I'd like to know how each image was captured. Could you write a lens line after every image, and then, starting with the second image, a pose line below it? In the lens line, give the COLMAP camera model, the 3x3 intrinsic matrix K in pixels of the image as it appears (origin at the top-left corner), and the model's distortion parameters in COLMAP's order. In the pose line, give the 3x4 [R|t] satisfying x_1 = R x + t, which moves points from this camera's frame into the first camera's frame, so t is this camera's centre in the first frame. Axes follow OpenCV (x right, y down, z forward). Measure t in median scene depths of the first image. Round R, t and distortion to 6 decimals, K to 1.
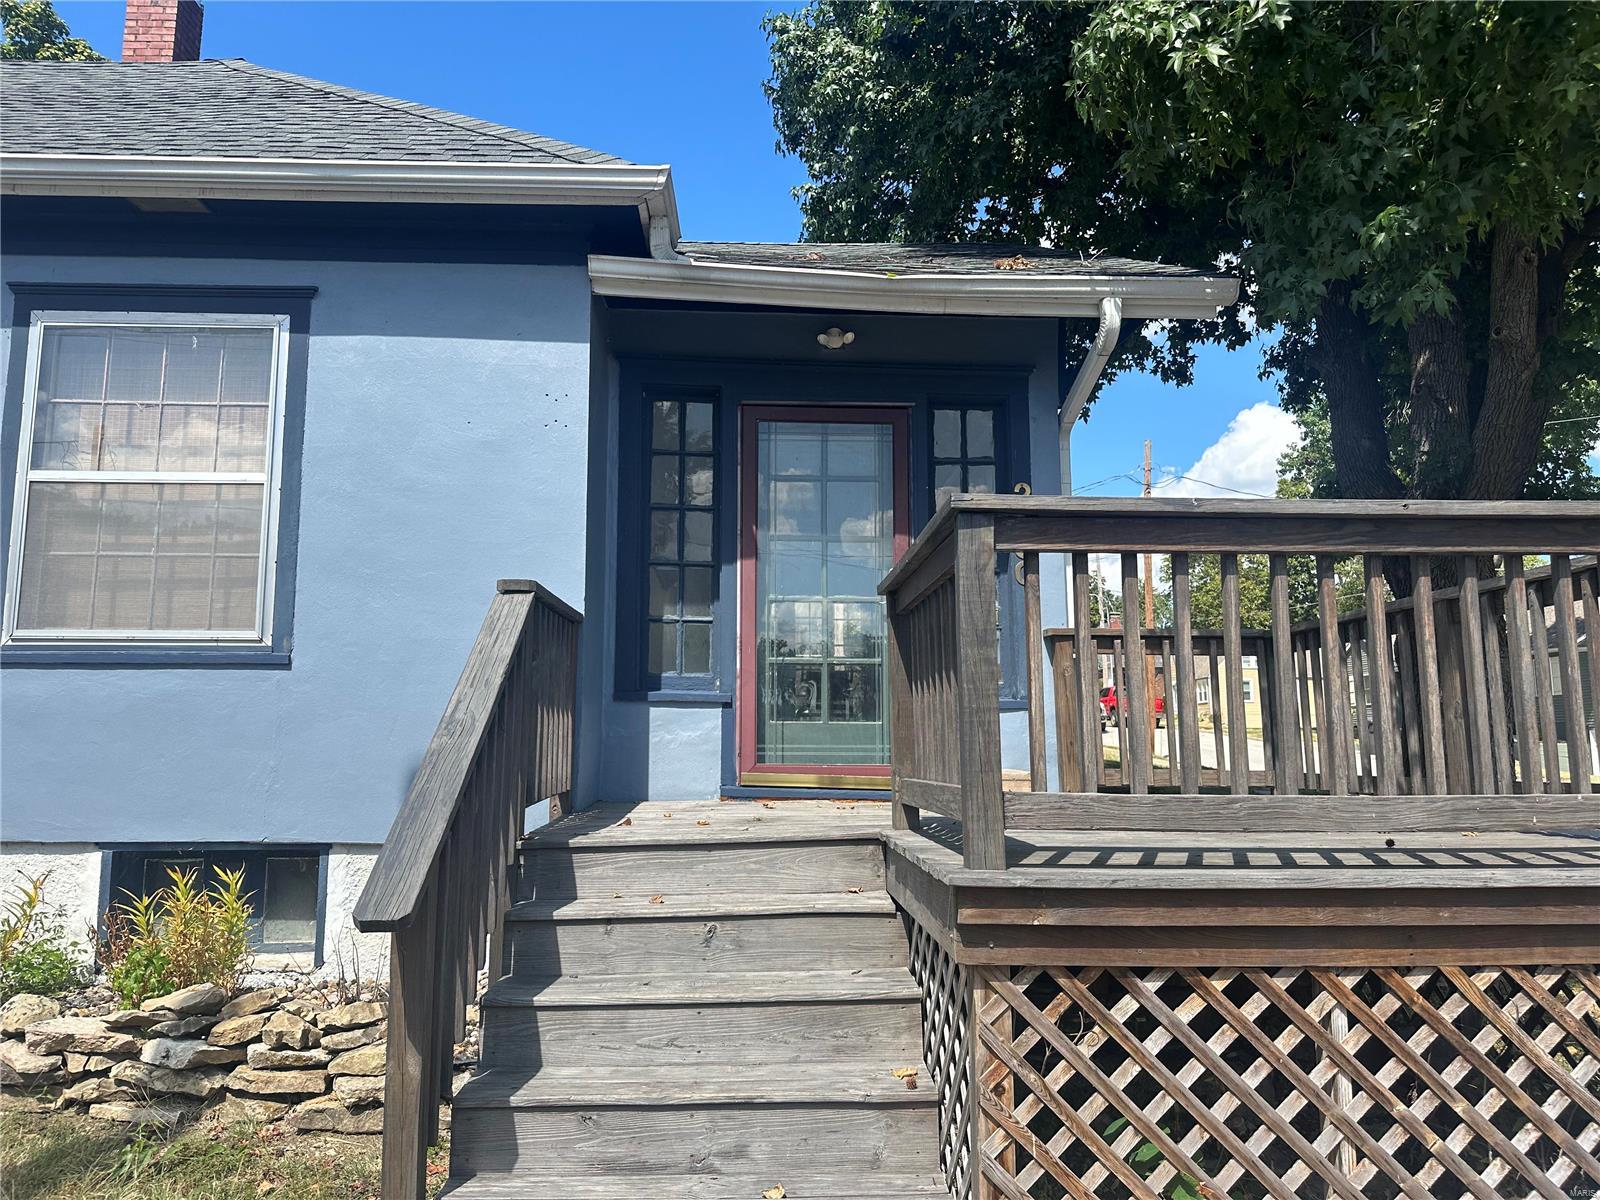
lens RADIAL K [[1126.0, 0, 801.3], [0, 1126.0, 590.6], [0, 0, 1]] dist [0.022461, -0.020205]
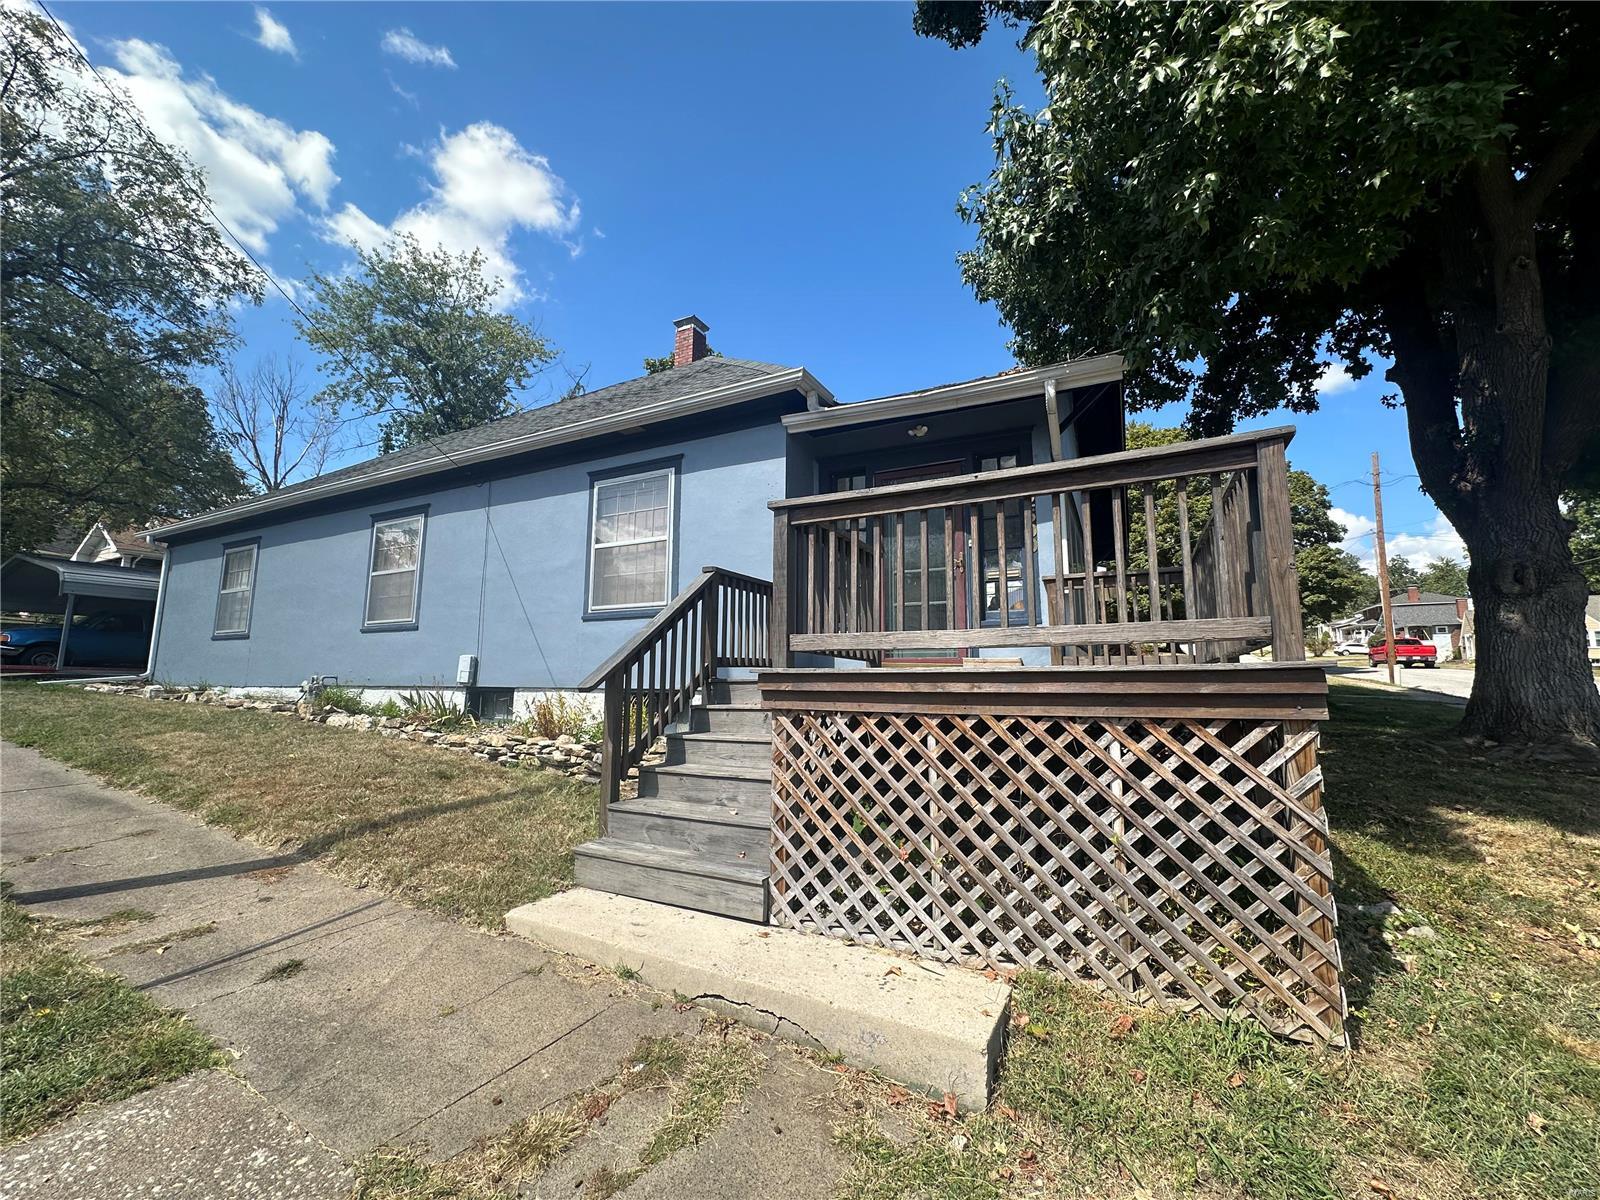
lens RADIAL K [[638.2, 0, 807.1], [0, 638.2, 608.1], [0, 0, 1]] dist [-0.001755, 0.000837]
pose [[0.876569, -0.055700, -0.478043, 0.539866], [0.063009, 0.998013, -0.000747, 0.087273], [0.477134, -0.029466, 0.878336, -0.048818]]
